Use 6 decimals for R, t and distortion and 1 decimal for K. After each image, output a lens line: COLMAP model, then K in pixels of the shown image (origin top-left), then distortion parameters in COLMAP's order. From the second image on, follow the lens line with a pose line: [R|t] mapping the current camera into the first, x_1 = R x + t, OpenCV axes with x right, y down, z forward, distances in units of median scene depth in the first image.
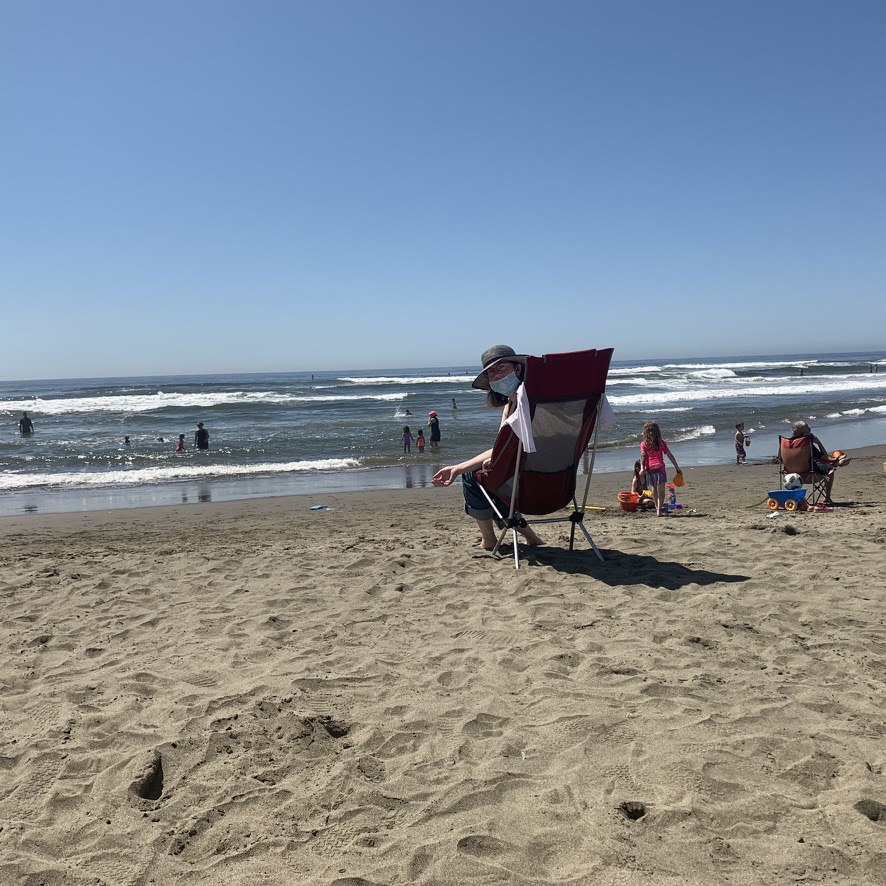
lens RADIAL K [[899.0, 0, 437.7], [0, 899.0, 442.1], [0, 0, 1]] dist [0.014922, 0.000000]
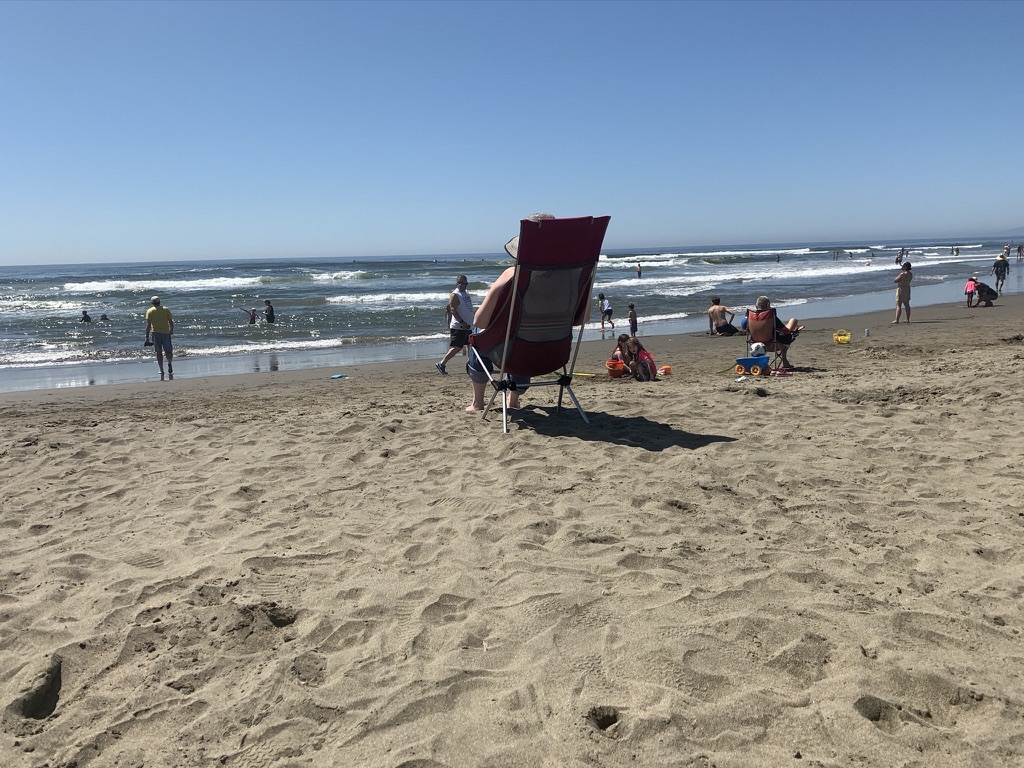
lens RADIAL K [[757.9, 0, 517.5], [0, 757.9, 387.7], [0, 0, 1]] dist [0.008698, -0.009849]
pose [[0.996966, -0.009275, 0.077284, 0.059287], [0.002513, 0.996193, 0.087139, 0.023966], [-0.077798, -0.086680, 0.993194, 0.229215]]
